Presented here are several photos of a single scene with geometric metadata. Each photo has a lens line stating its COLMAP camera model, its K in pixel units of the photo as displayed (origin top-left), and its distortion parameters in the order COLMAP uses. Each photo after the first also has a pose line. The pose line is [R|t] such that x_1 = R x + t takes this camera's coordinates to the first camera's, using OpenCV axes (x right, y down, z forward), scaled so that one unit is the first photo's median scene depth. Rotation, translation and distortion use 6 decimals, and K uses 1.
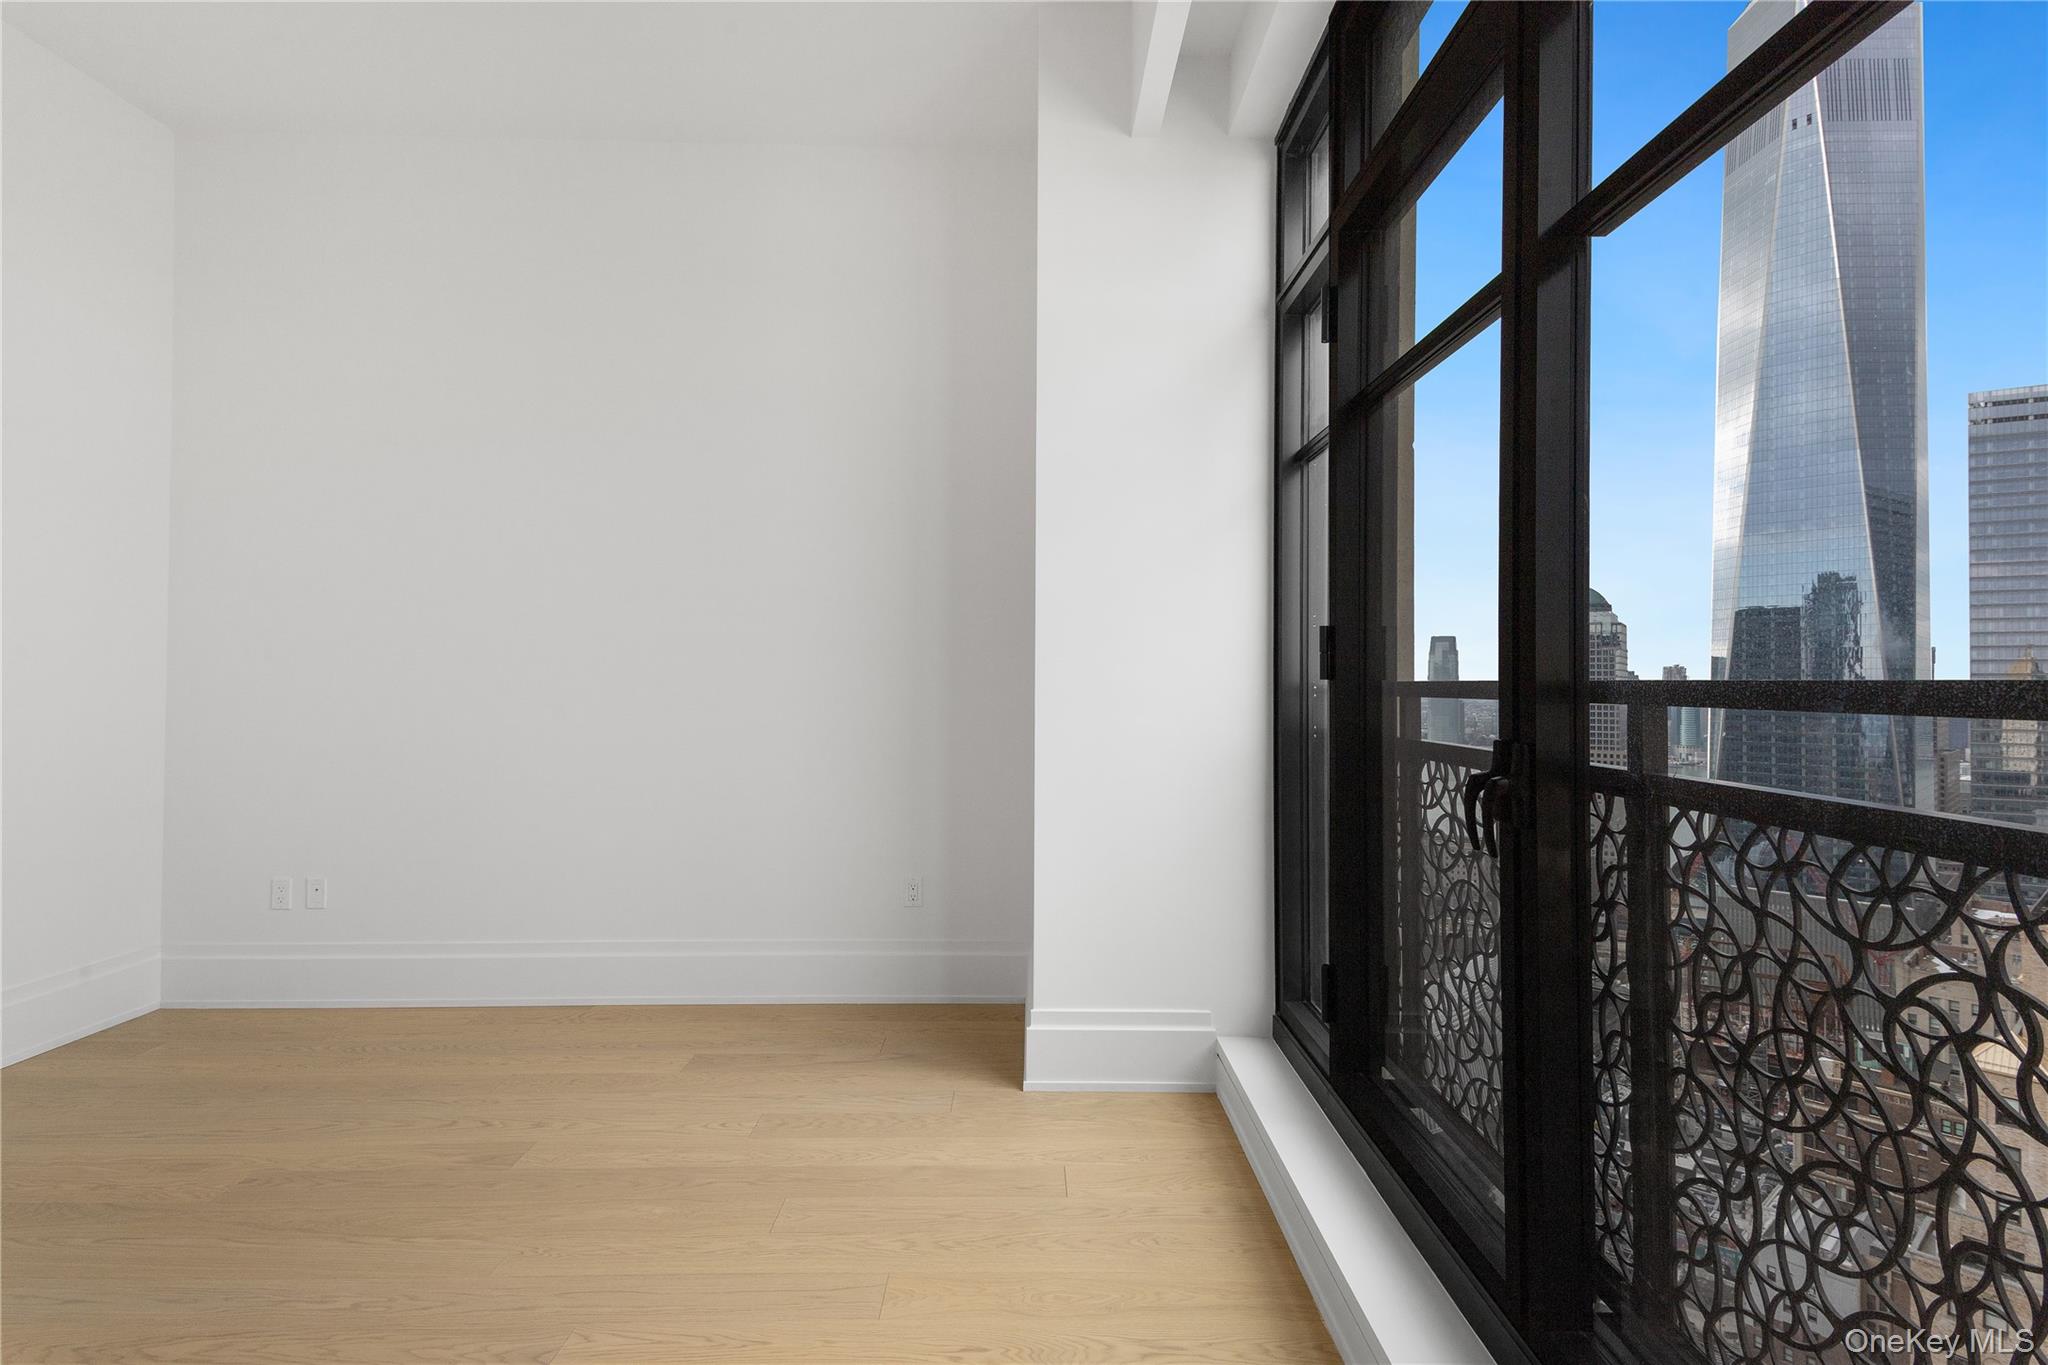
lens RADIAL K [[993.6, 0, 1024.0], [0, 993.6, 682.5], [0, 0, 1]] dist [0.055254, -0.026573]
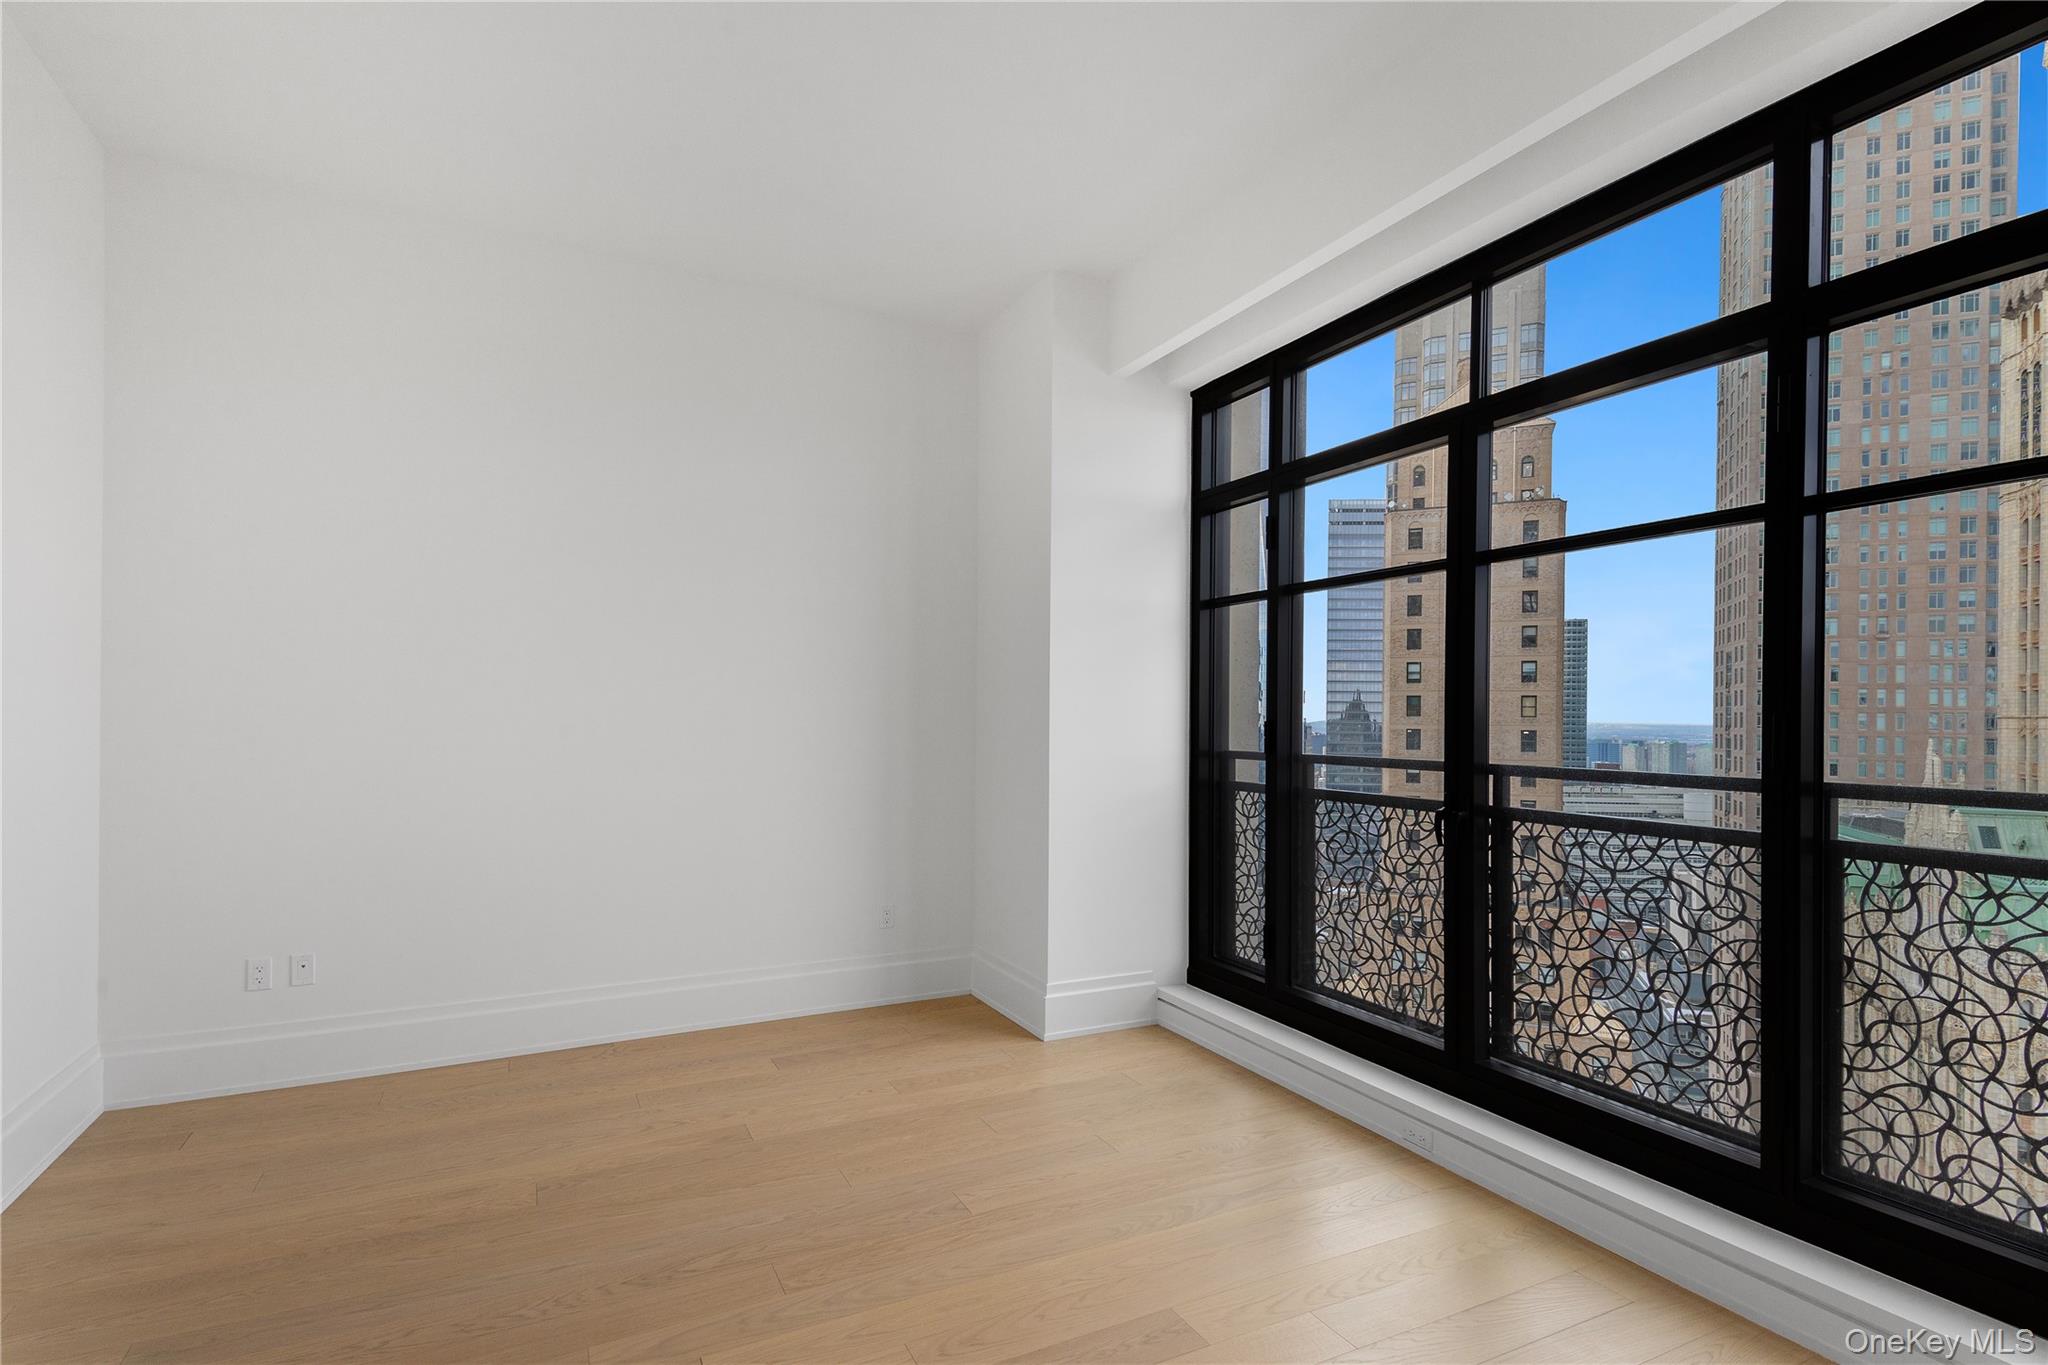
lens RADIAL K [[999.2, 0, 1032.5], [0, 999.2, 731.5], [0, 0, 1]] dist [0.070626, -0.037849]
pose [[0.893604, -0.002832, 0.448847, -0.738867], [-0.004442, 0.999875, 0.015153, -0.058834], [-0.448834, -0.015534, 0.893480, -0.289784]]
